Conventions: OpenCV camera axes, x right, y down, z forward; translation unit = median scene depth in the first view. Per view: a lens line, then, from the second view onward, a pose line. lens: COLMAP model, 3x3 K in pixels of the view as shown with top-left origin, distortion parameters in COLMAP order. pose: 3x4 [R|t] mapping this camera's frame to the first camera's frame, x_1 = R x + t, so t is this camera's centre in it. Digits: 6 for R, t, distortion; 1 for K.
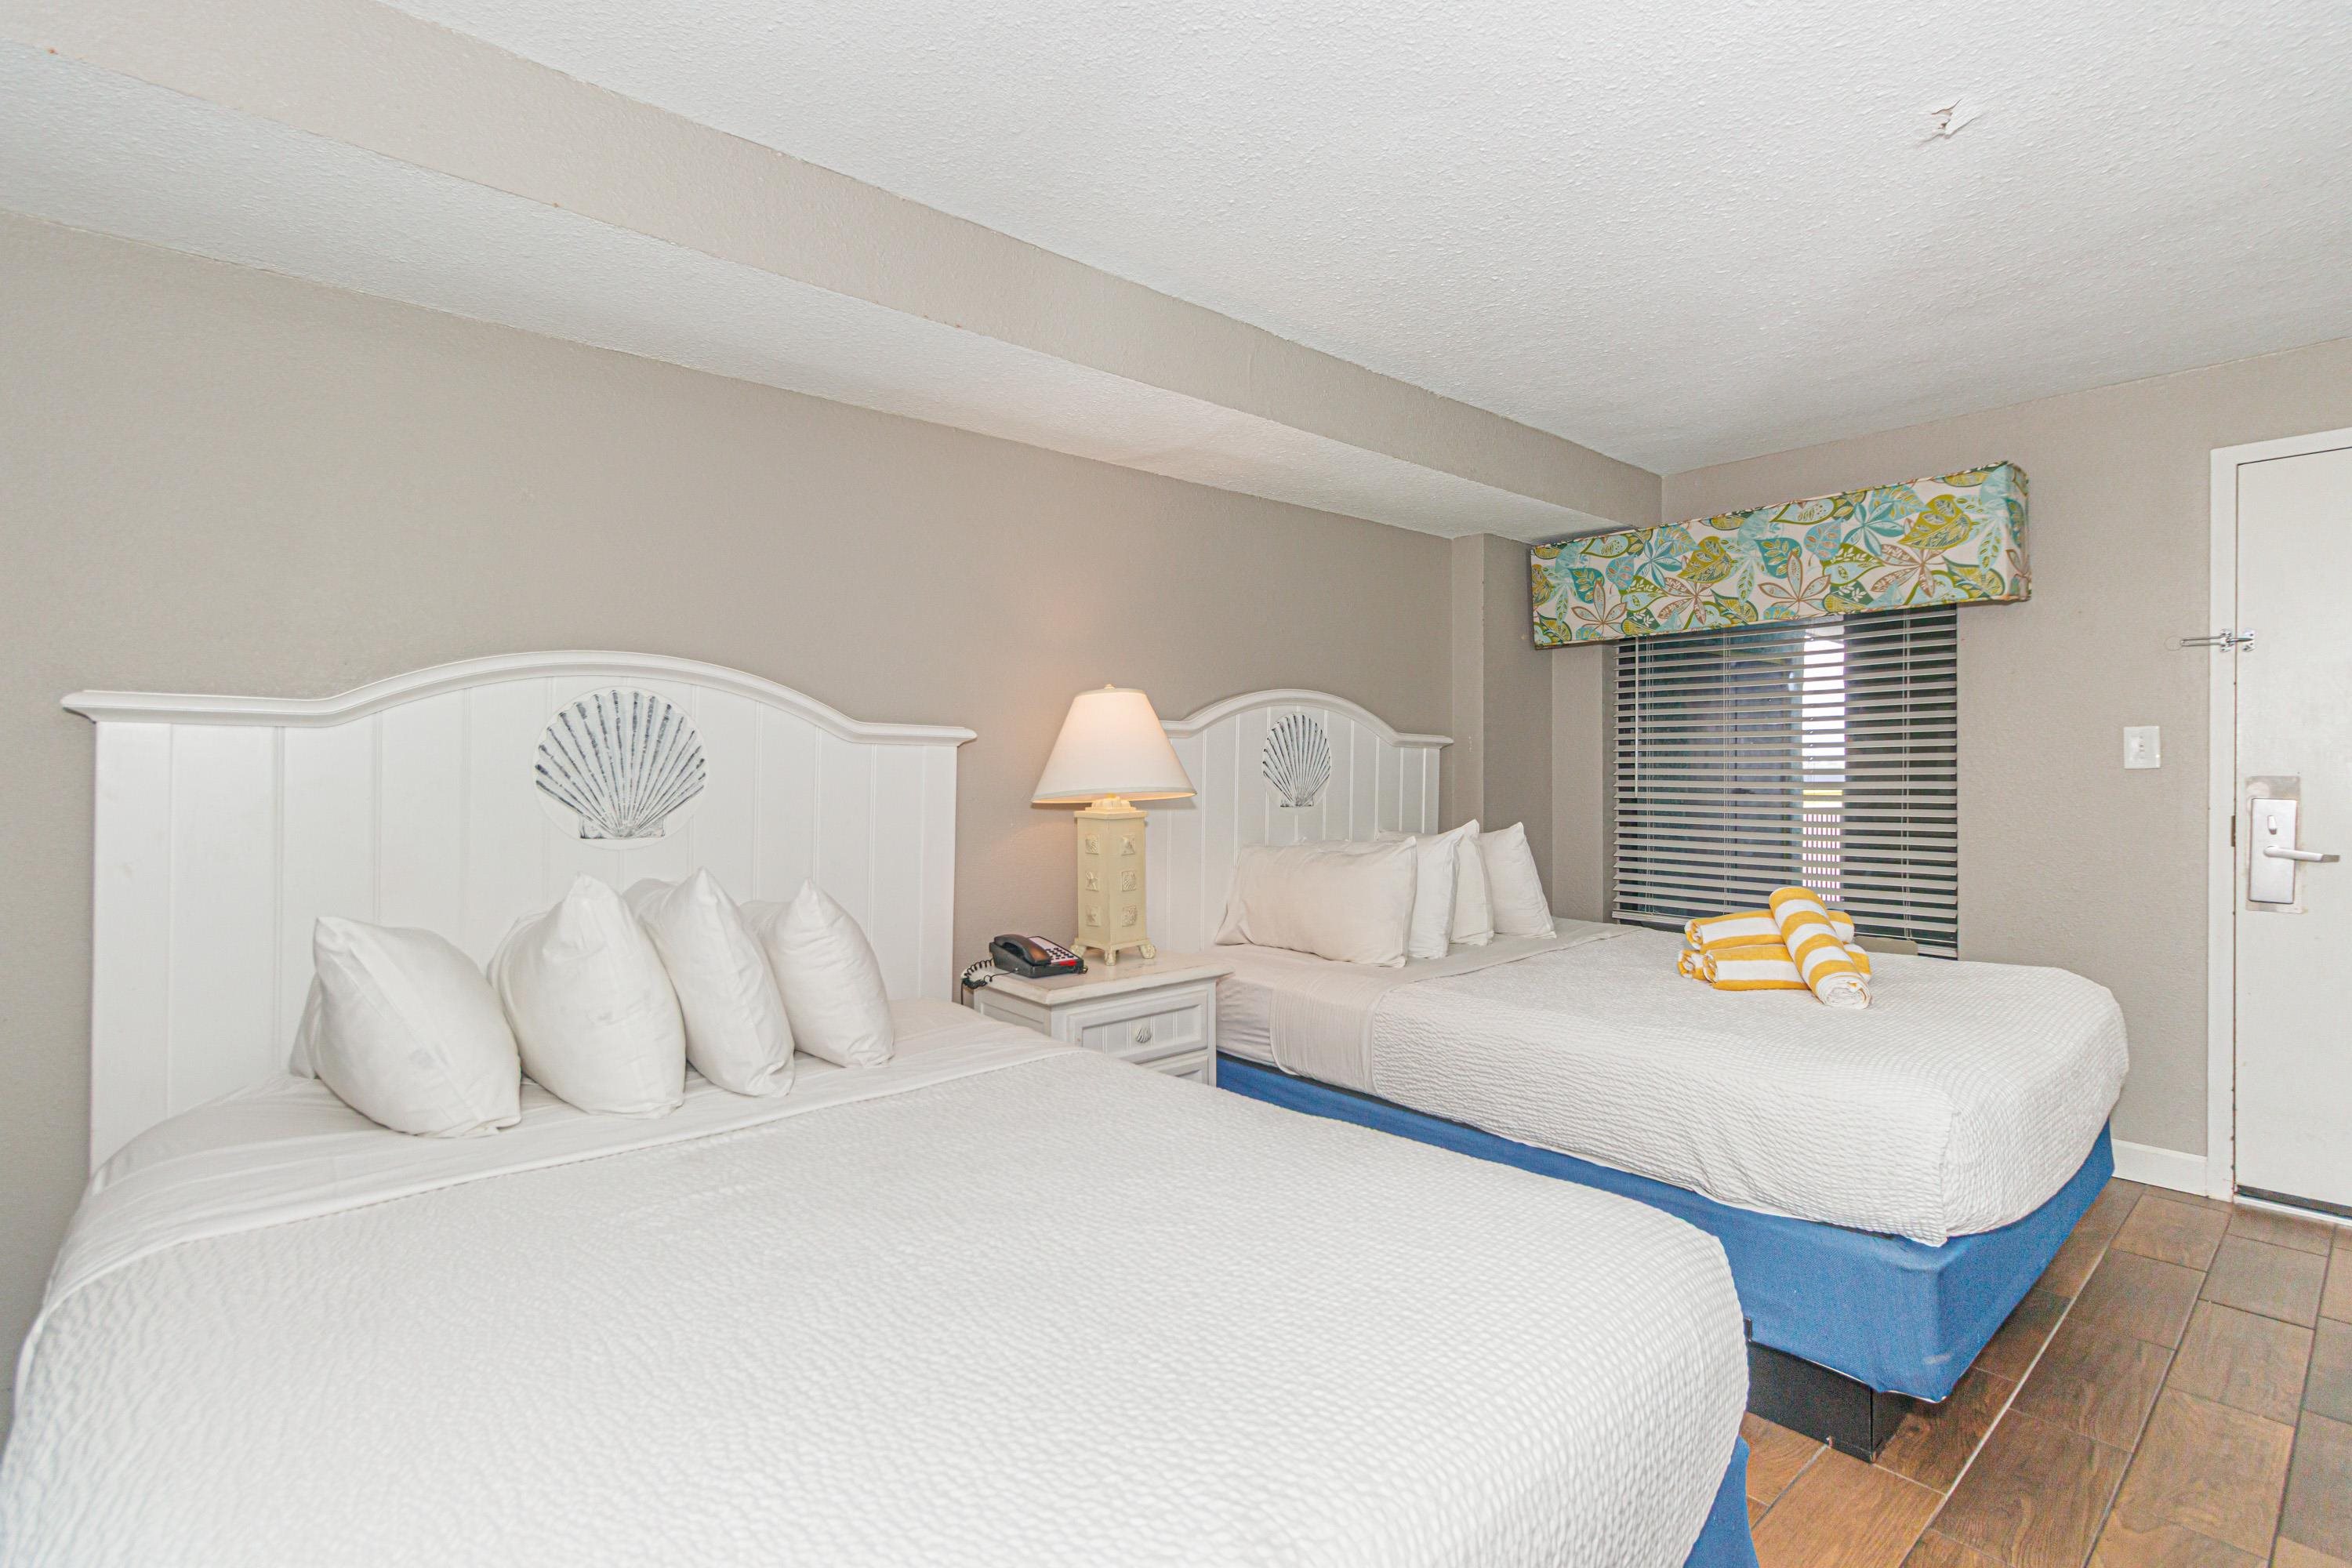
lens RADIAL K [[1082.9, 0, 1171.3], [0, 1082.9, 772.3], [0, 0, 1]] dist [-0.003216, 0.002620]
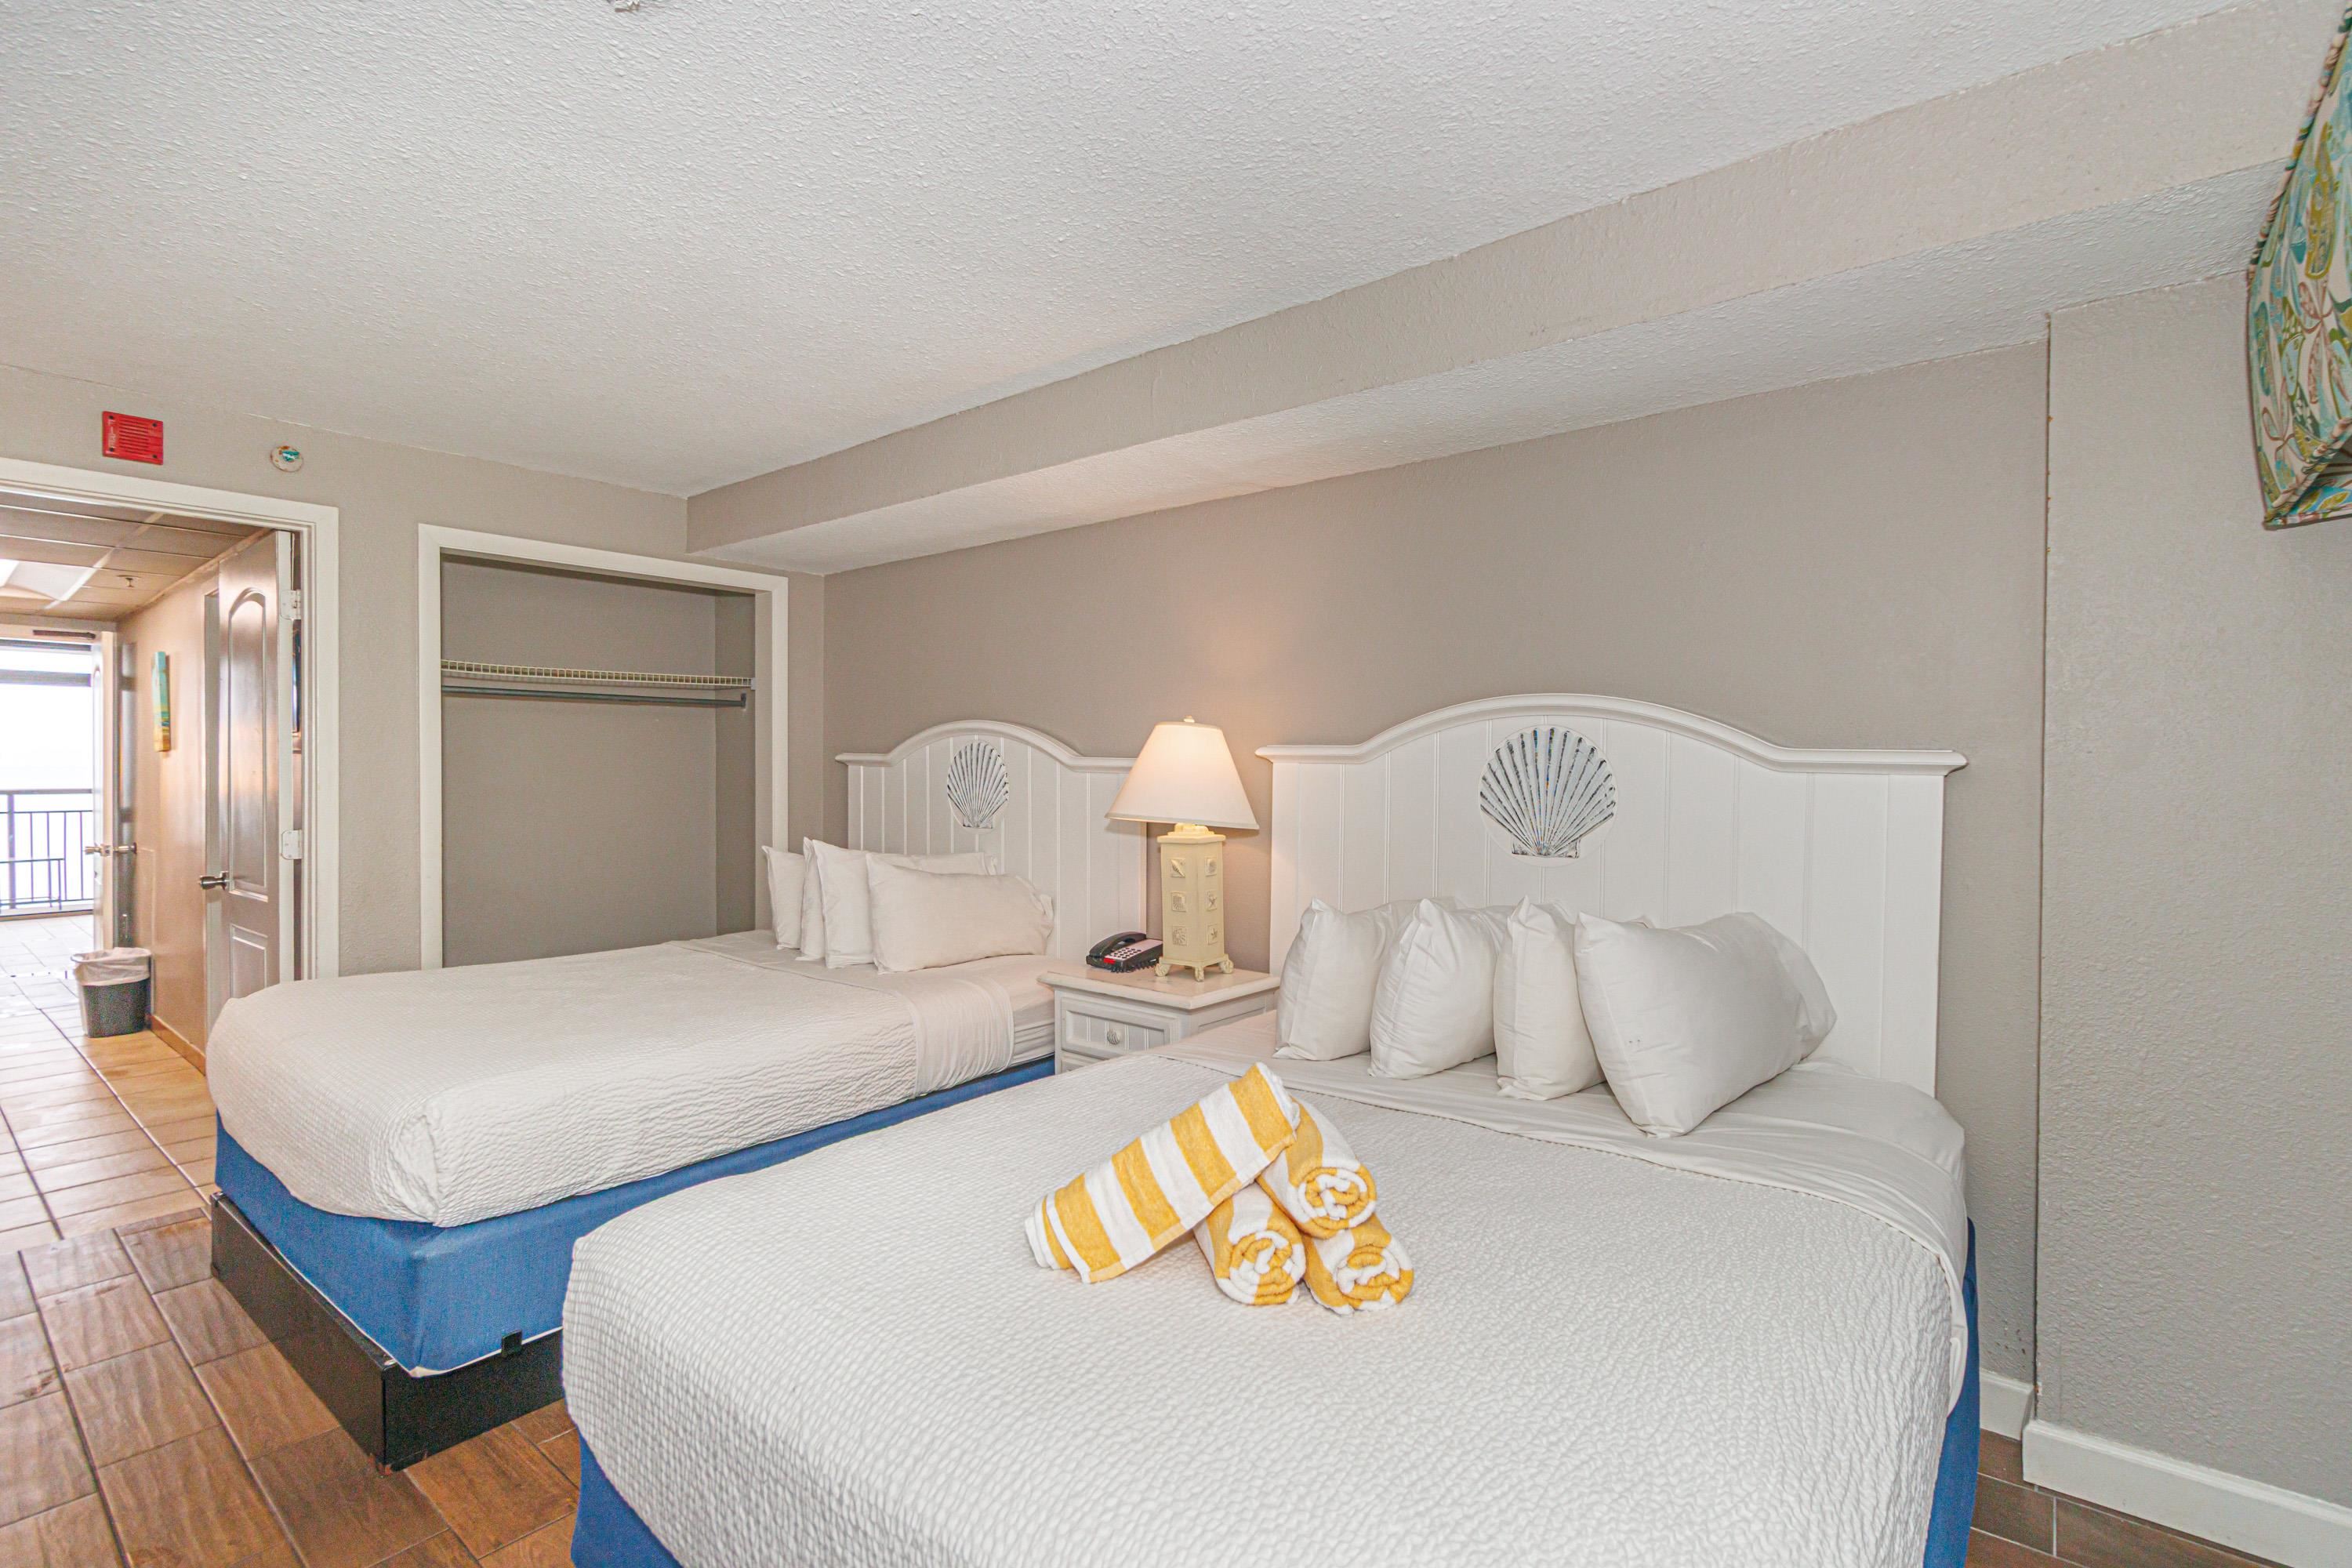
lens RADIAL K [[1082.9, 0, 1187.5], [0, 1082.9, 785.1], [0, 0, 1]] dist [-0.003216, 0.002620]
pose [[0.193723, 0.003970, -0.981048, 0.768450], [-0.022995, 0.999735, -0.000495, -0.009321], [0.980787, 0.022655, 0.193763, 0.617343]]
